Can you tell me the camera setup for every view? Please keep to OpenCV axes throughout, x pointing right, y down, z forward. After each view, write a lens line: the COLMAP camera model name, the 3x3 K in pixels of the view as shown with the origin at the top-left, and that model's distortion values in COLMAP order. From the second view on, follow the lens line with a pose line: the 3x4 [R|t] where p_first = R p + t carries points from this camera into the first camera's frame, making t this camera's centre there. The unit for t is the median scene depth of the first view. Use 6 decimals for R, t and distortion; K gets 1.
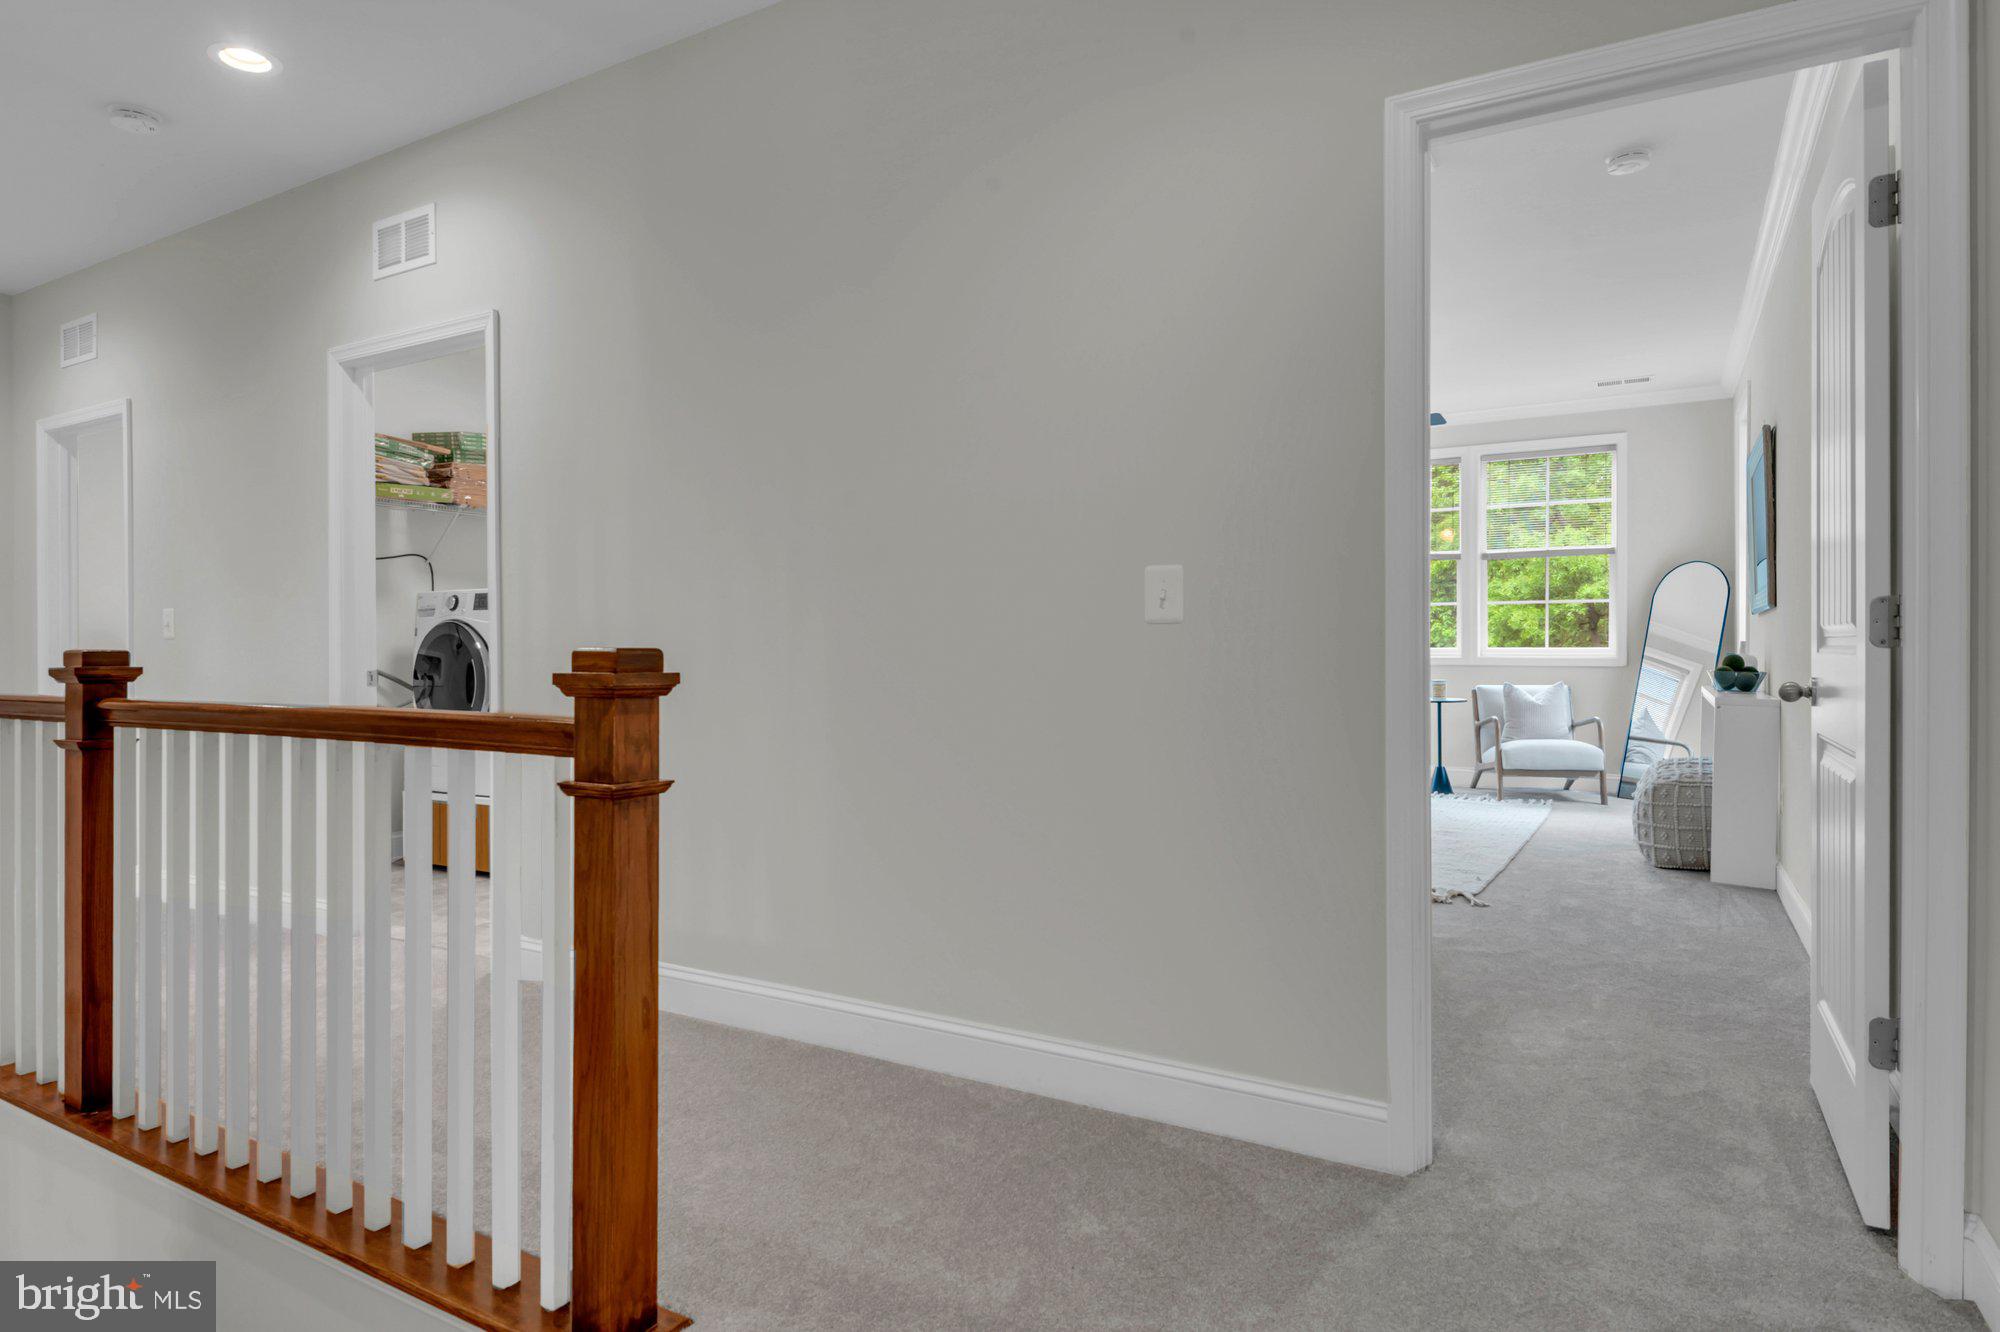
lens RADIAL K [[1078.6, 0, 1001.9], [0, 1078.6, 654.6], [0, 0, 1]] dist [0.063236, -0.043729]
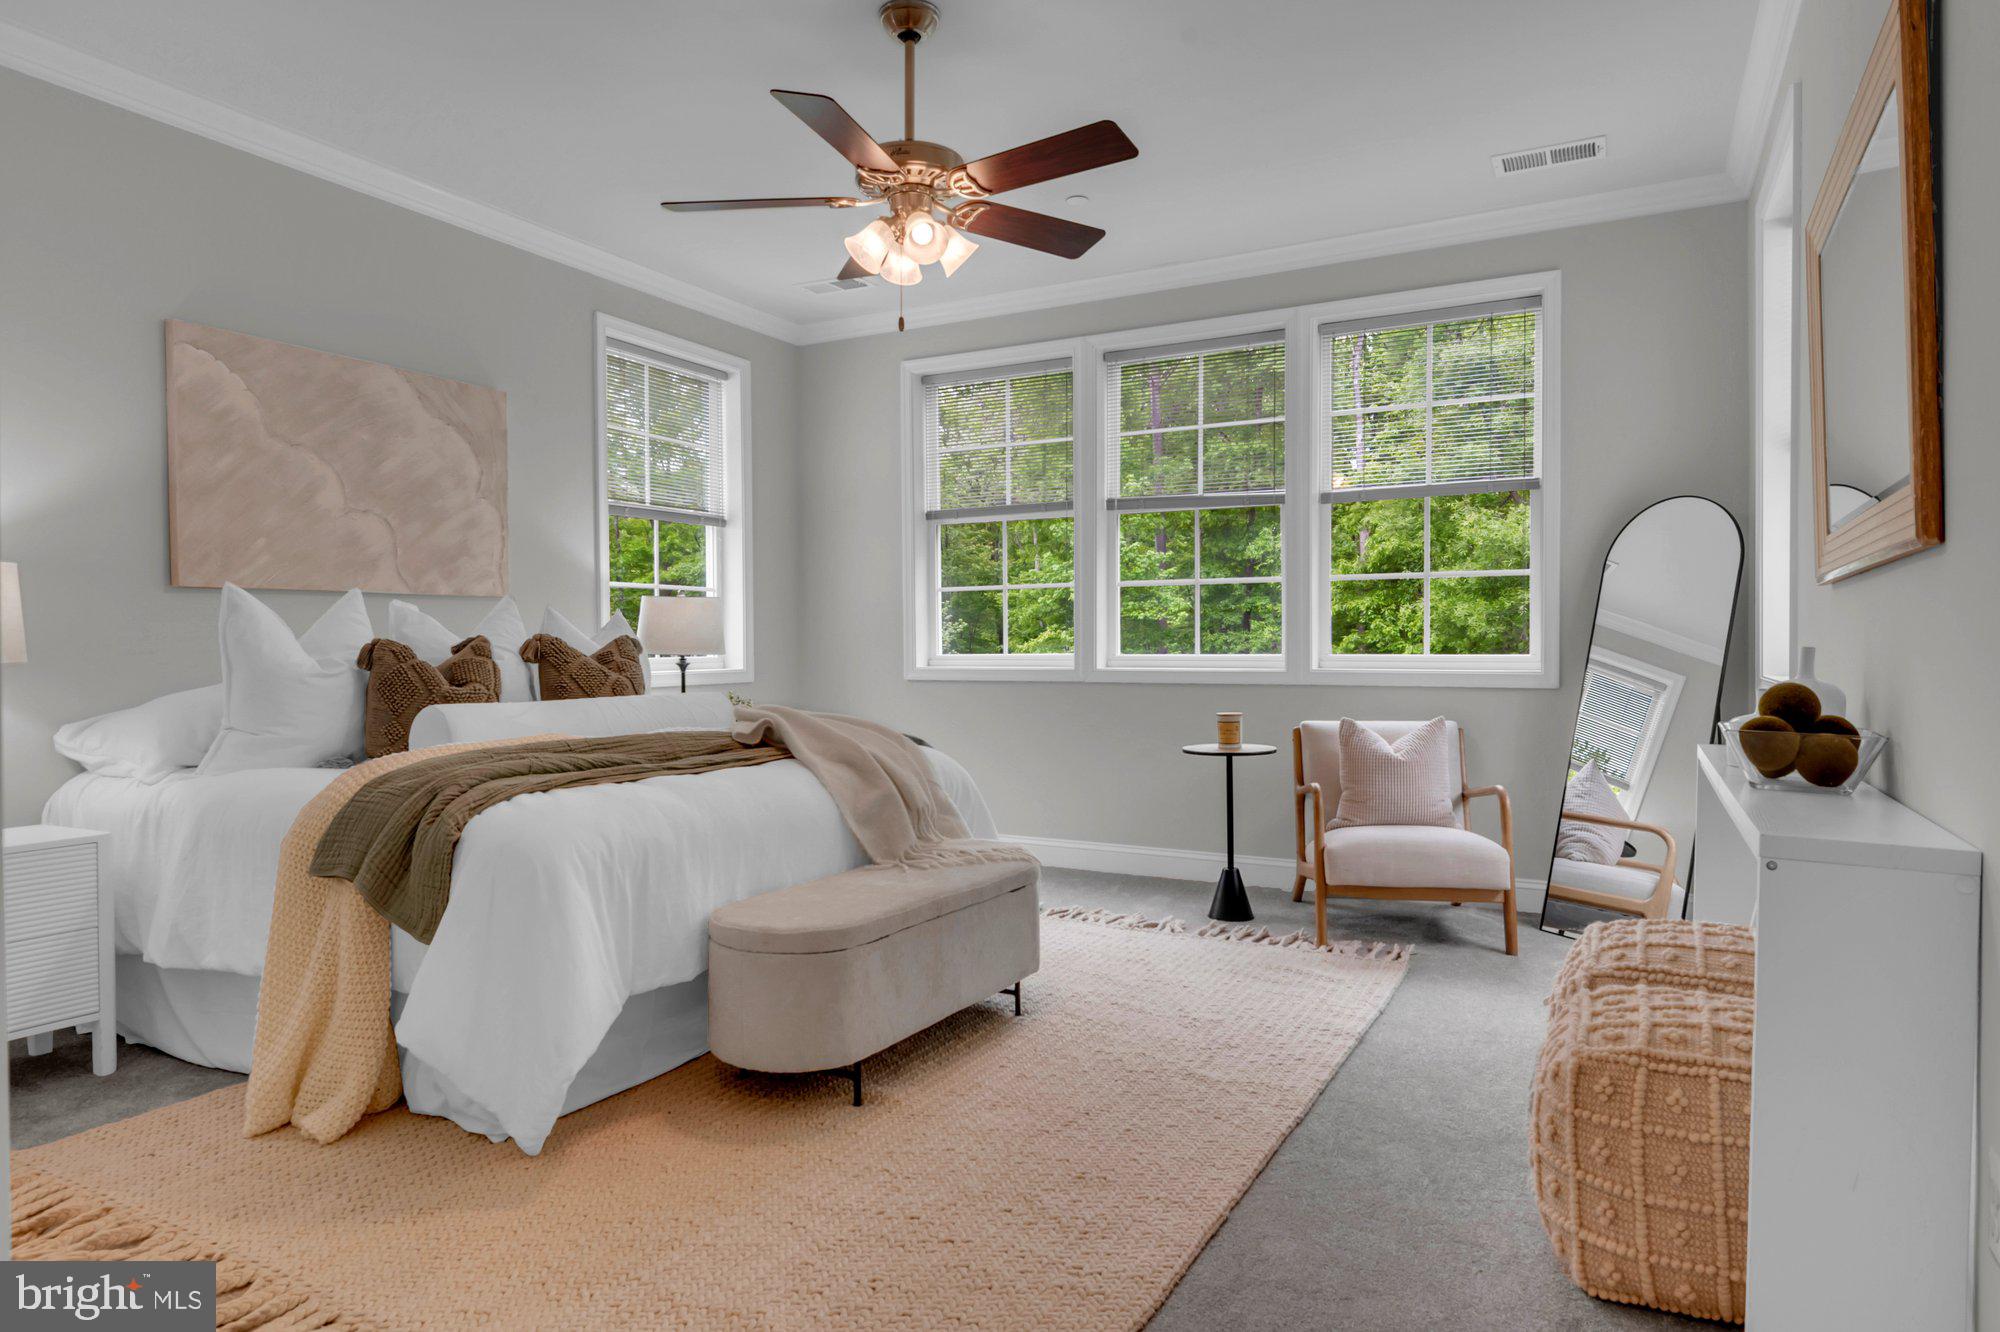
lens RADIAL K [[1096.6, 0, 993.4], [0, 1096.6, 657.7], [0, 0, 1]] dist [0.037035, -0.021837]
pose [[0.999877, -0.001154, 0.015611, 0.278669], [0.001091, 0.999991, 0.004043, -0.007683], [-0.015616, -0.004025, 0.999870, 0.449757]]
